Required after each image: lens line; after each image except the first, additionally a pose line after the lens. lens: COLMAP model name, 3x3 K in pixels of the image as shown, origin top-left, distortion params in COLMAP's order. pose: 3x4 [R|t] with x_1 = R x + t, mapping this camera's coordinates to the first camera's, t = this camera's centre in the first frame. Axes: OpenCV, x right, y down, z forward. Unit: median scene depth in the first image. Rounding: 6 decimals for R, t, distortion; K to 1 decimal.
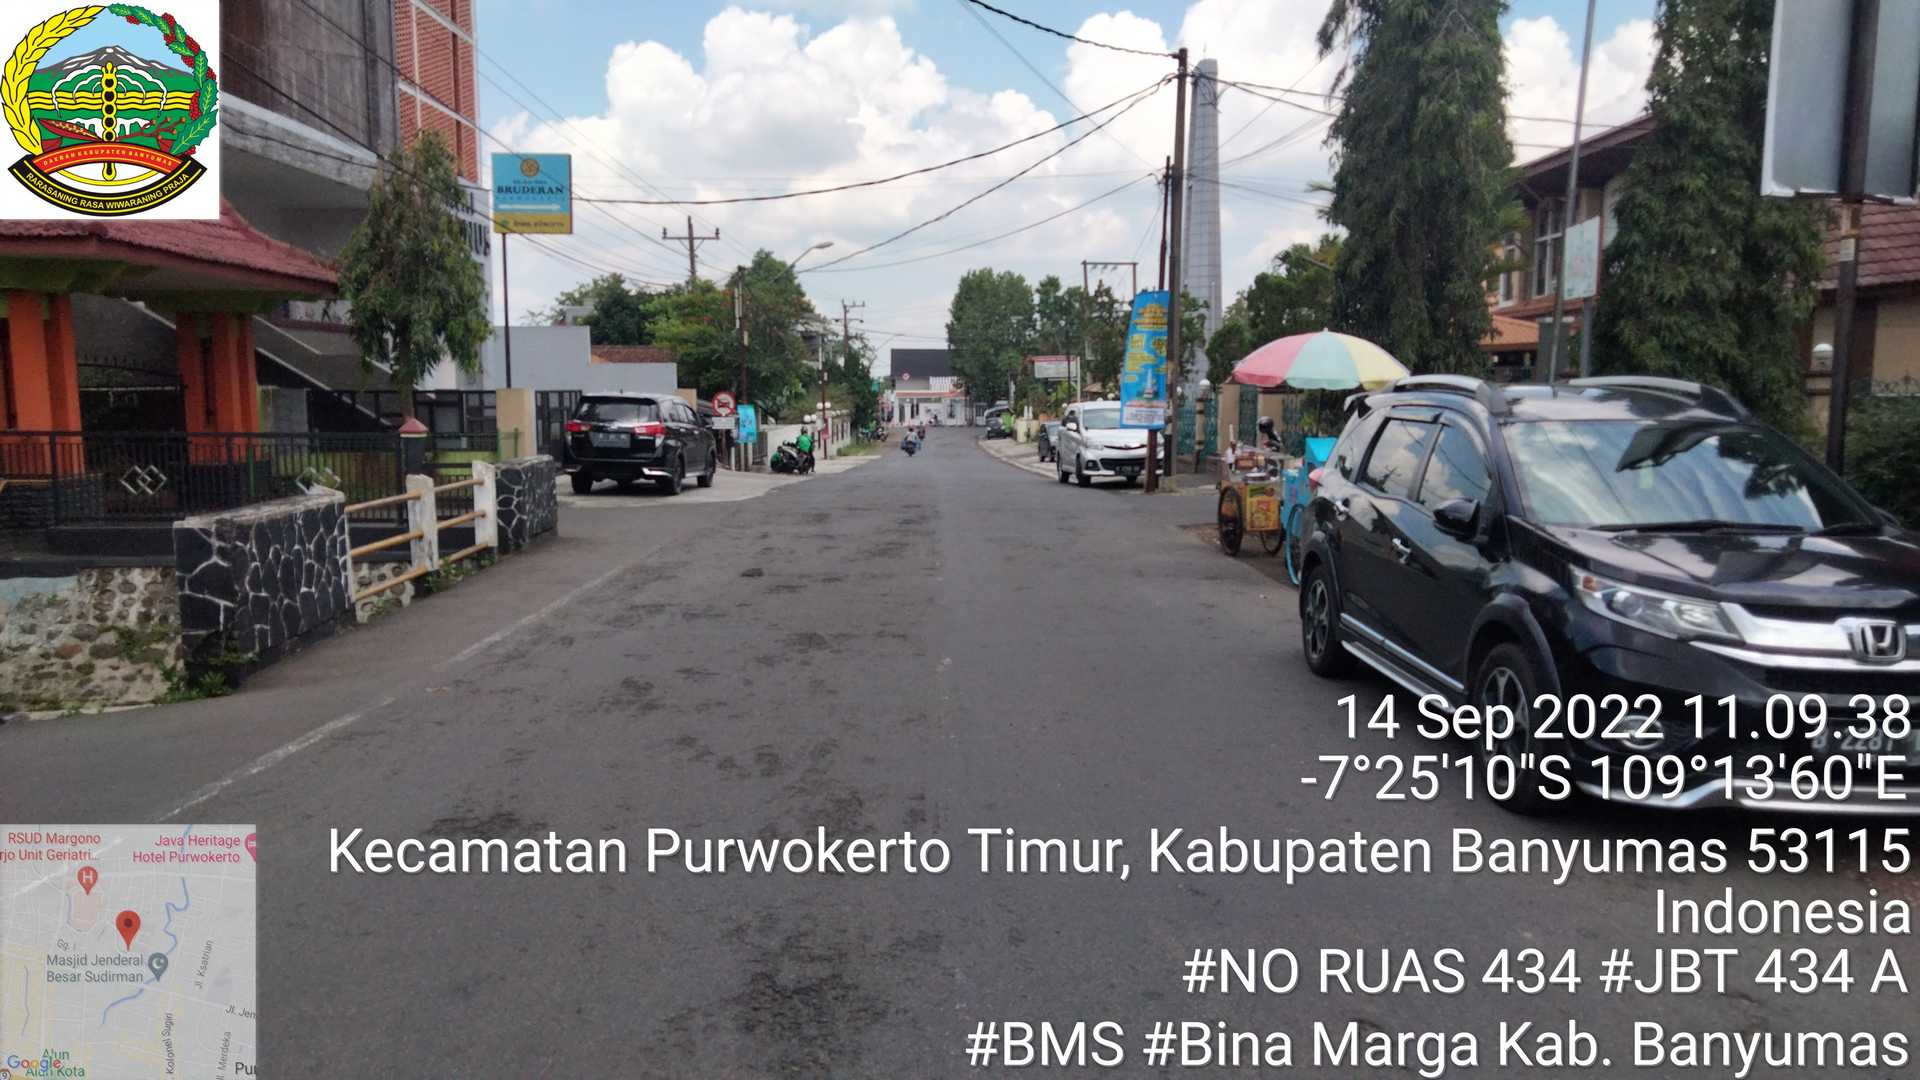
lens RADIAL K [[1430.5, 0, 956.8], [0, 1430.5, 543.4], [0, 0, 1]] dist [0.044401, -0.006252]
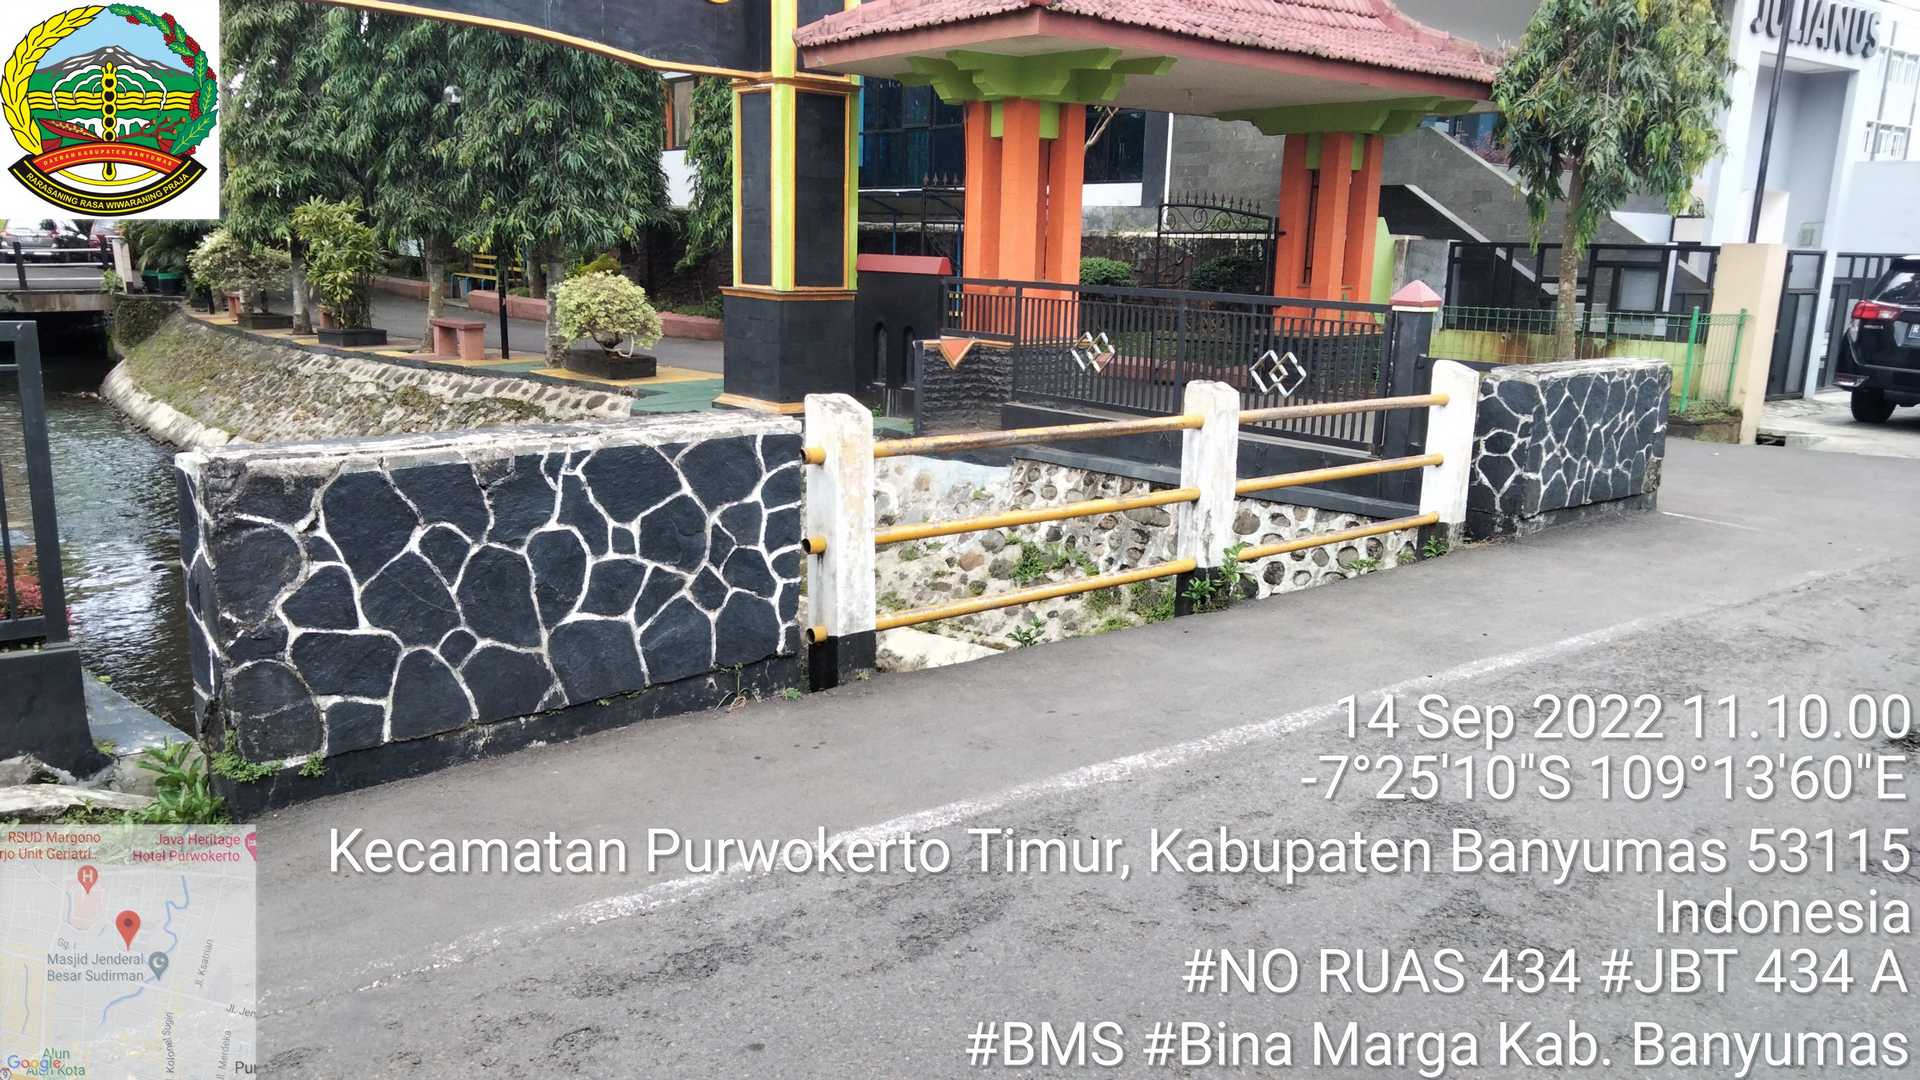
lens RADIAL K [[1430.5, 0, 952.3], [0, 1430.5, 543.9], [0, 0, 1]] dist [0.044401, -0.006252]
pose [[0.603432, 0.182922, -0.776151, -0.013964], [-0.114123, 0.983125, 0.142975, -0.044439], [0.789206, 0.002301, 0.614124, 0.501268]]
